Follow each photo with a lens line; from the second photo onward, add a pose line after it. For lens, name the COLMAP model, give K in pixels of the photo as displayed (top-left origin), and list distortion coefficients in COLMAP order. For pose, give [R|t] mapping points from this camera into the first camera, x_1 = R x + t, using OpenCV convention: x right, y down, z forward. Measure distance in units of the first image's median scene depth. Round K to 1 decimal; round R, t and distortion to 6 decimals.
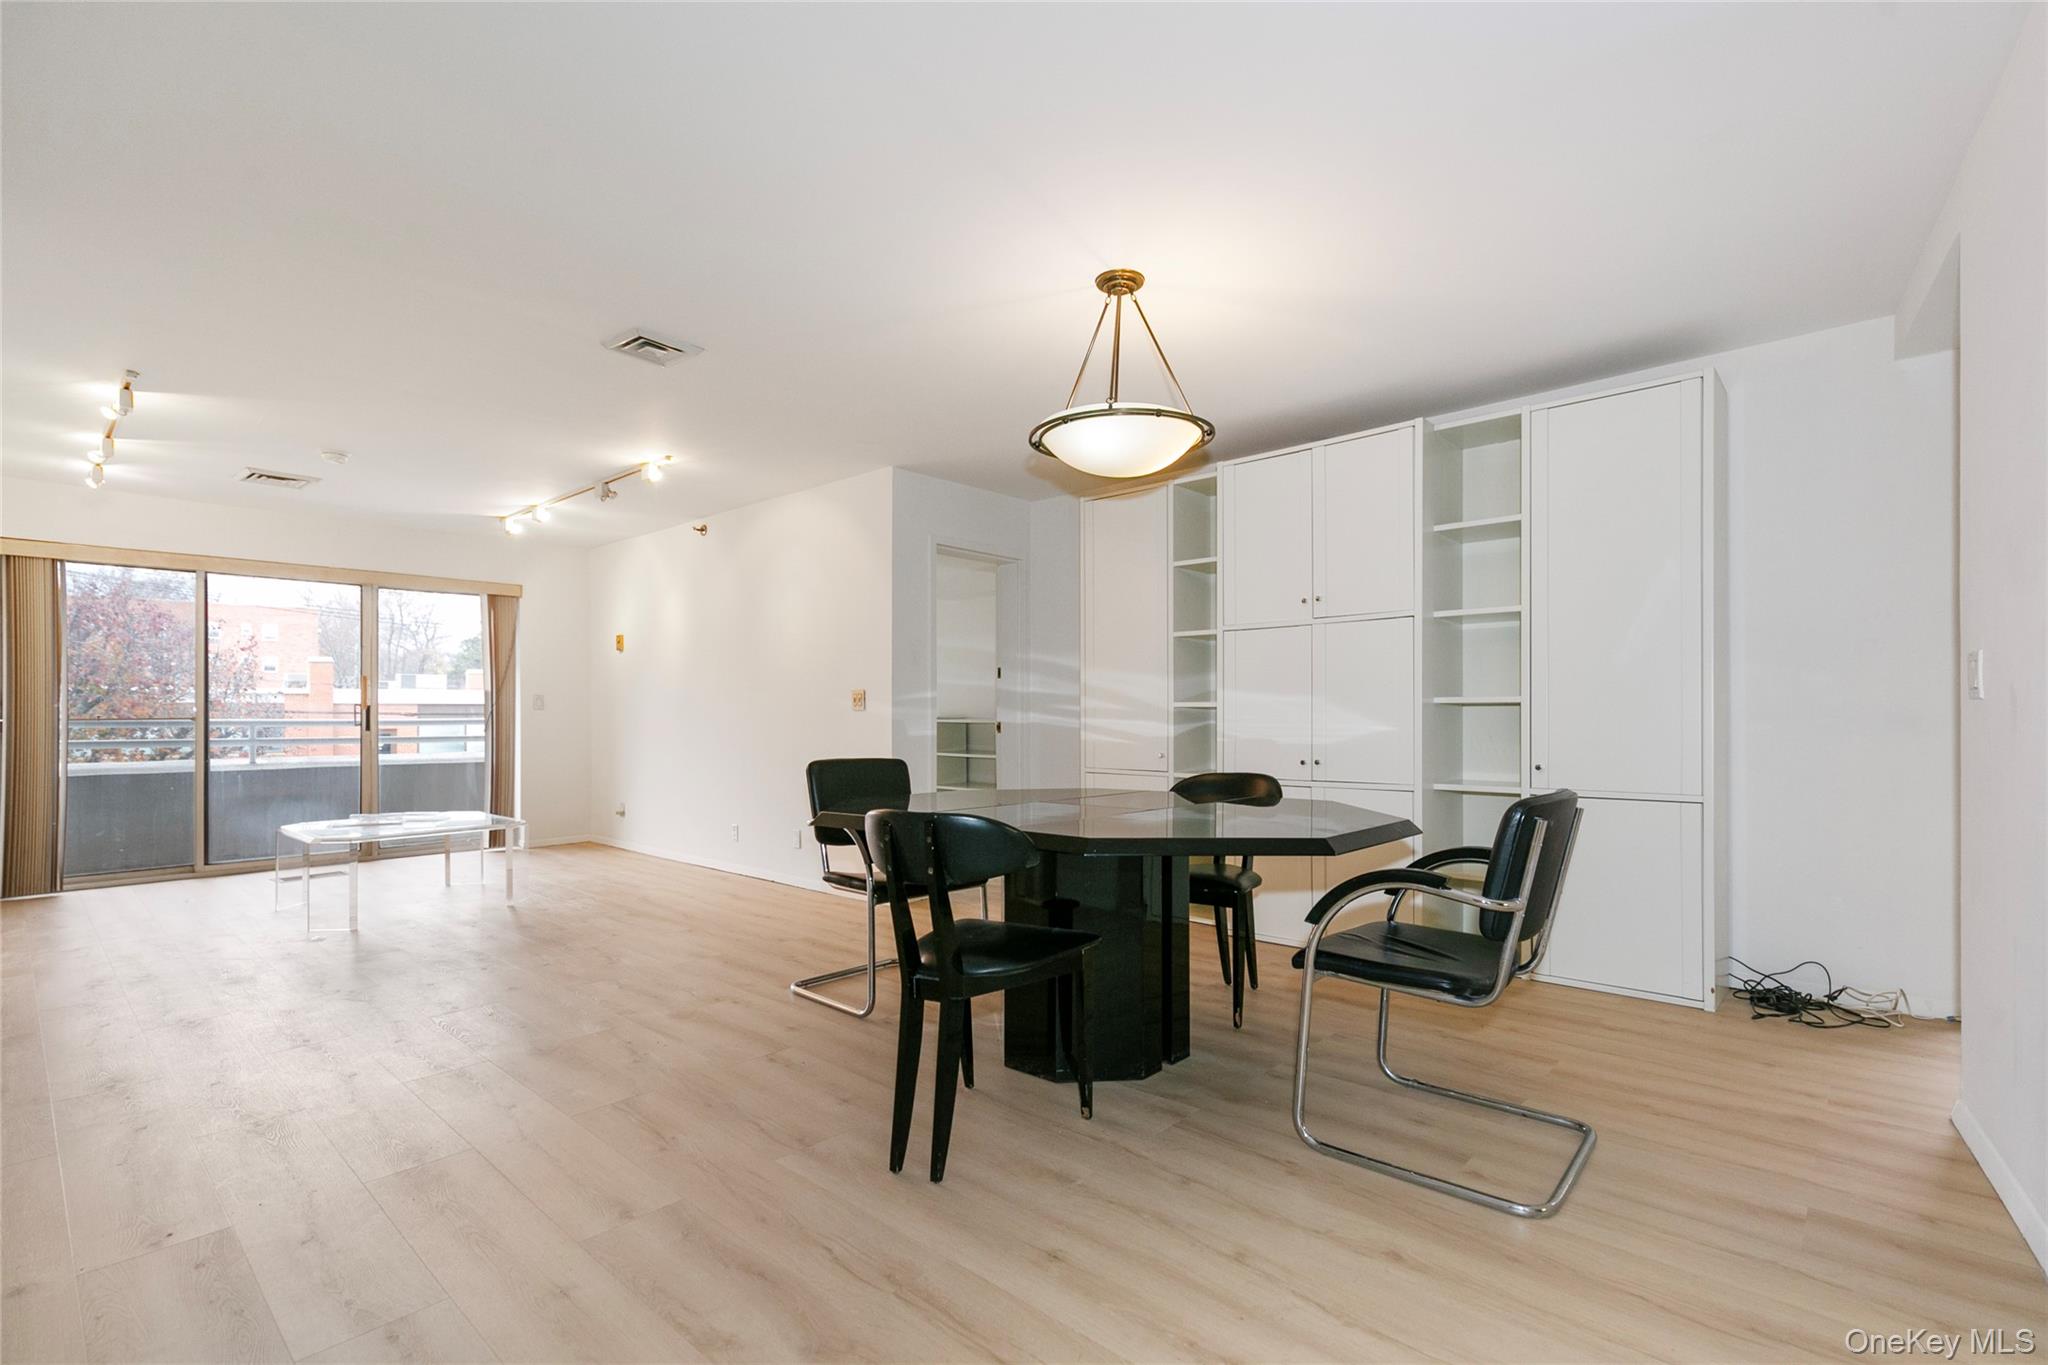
lens RADIAL K [[1002.7, 0, 1109.0], [0, 1002.7, 710.2], [0, 0, 1]] dist [0.000385, -0.001455]
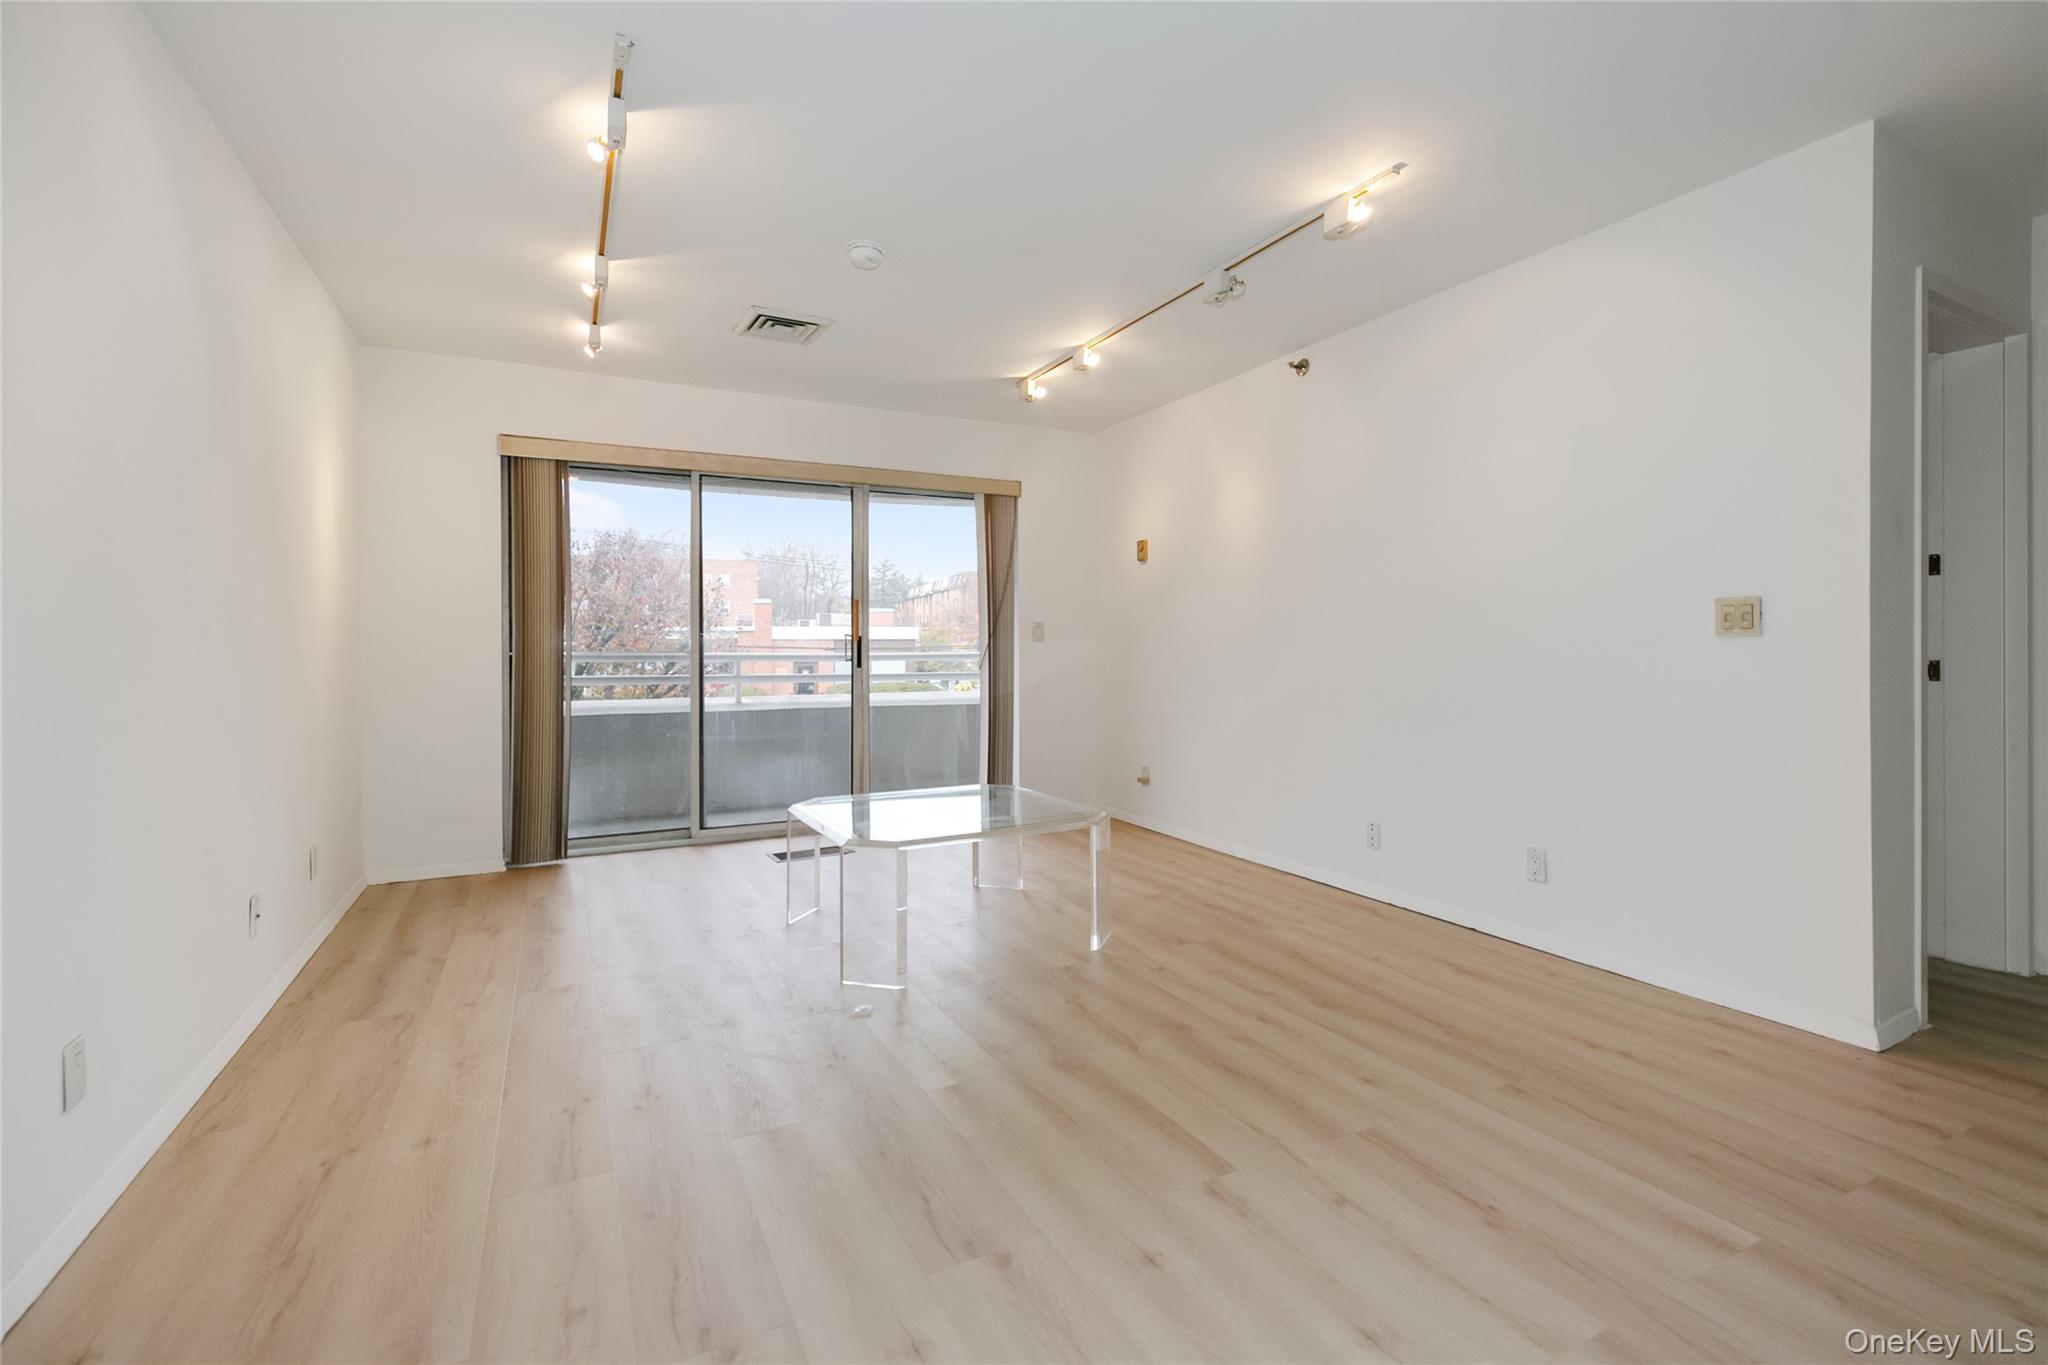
lens RADIAL K [[945.4, 0, 1024.1], [0, 945.4, 650.3], [0, 0, 1]] dist [0.003172, 0.000102]
pose [[0.927057, 0.000830, -0.374920, -0.320081], [0.001091, 0.999987, 0.004912, 0.002958], [0.374920, -0.004963, 0.927044, 0.332978]]
